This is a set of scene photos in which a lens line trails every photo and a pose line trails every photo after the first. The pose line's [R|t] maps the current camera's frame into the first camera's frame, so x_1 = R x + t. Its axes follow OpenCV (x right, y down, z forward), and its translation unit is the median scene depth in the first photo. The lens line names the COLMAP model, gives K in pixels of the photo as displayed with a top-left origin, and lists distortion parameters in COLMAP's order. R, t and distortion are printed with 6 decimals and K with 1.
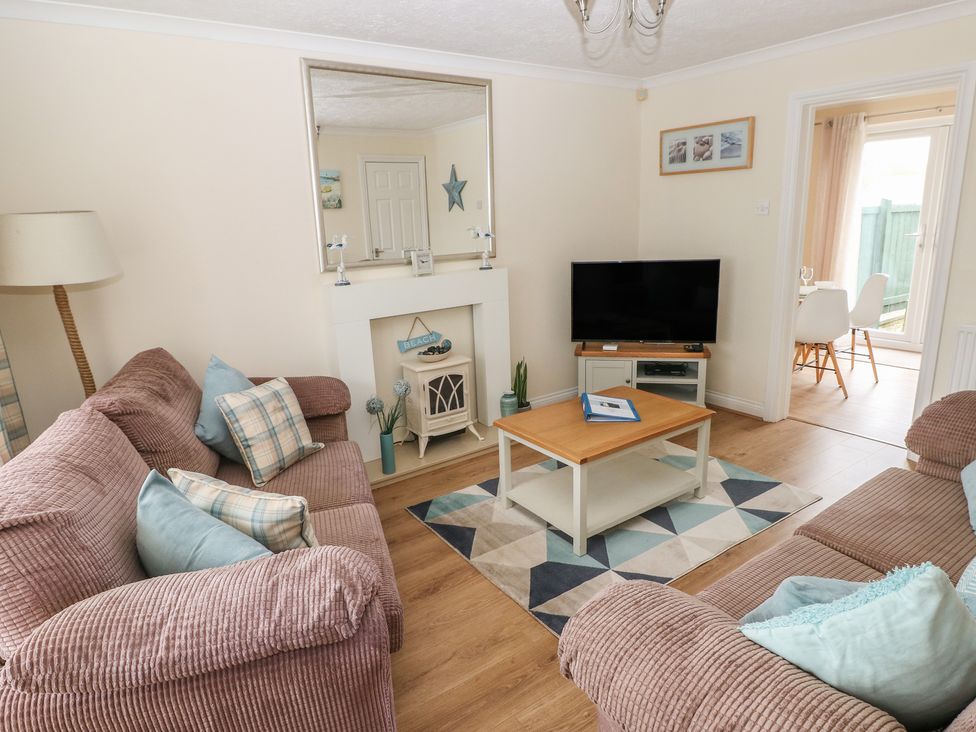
lens RADIAL K [[590.6, 0, 466.9], [0, 590.6, 349.9], [0, 0, 1]] dist [0.003022, -0.018606]
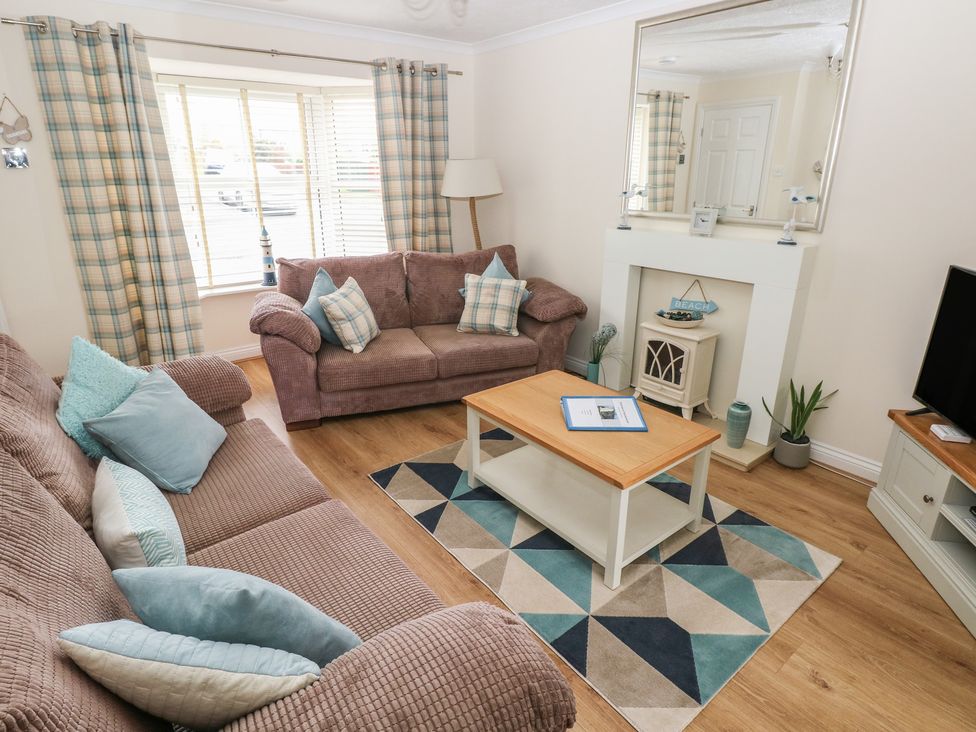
lens RADIAL K [[507.0, 0, 481.3], [0, 507.0, 362.7], [0, 0, 1]] dist [-0.000714, -0.012037]
pose [[0.105218, 0.390398, -0.914614, 0.654612], [-0.235465, 0.903346, 0.358500, -0.142044], [0.966171, 0.177639, 0.186973, 0.530167]]
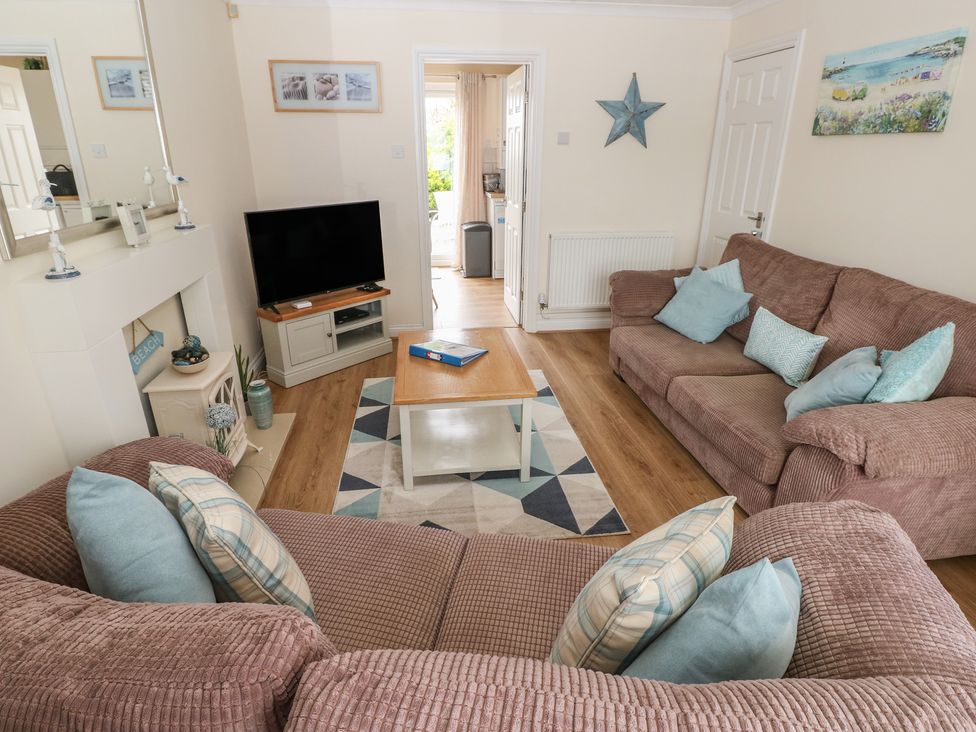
lens RADIAL K [[551.4, 0, 489.5], [0, 551.4, 357.0], [0, 0, 1]] dist [-0.001701, -0.000875]
pose [[0.442093, -0.282683, 0.851260, -0.415520], [0.188827, 0.957104, 0.219766, -0.065540], [-0.876869, 0.063584, 0.476507, 0.377760]]
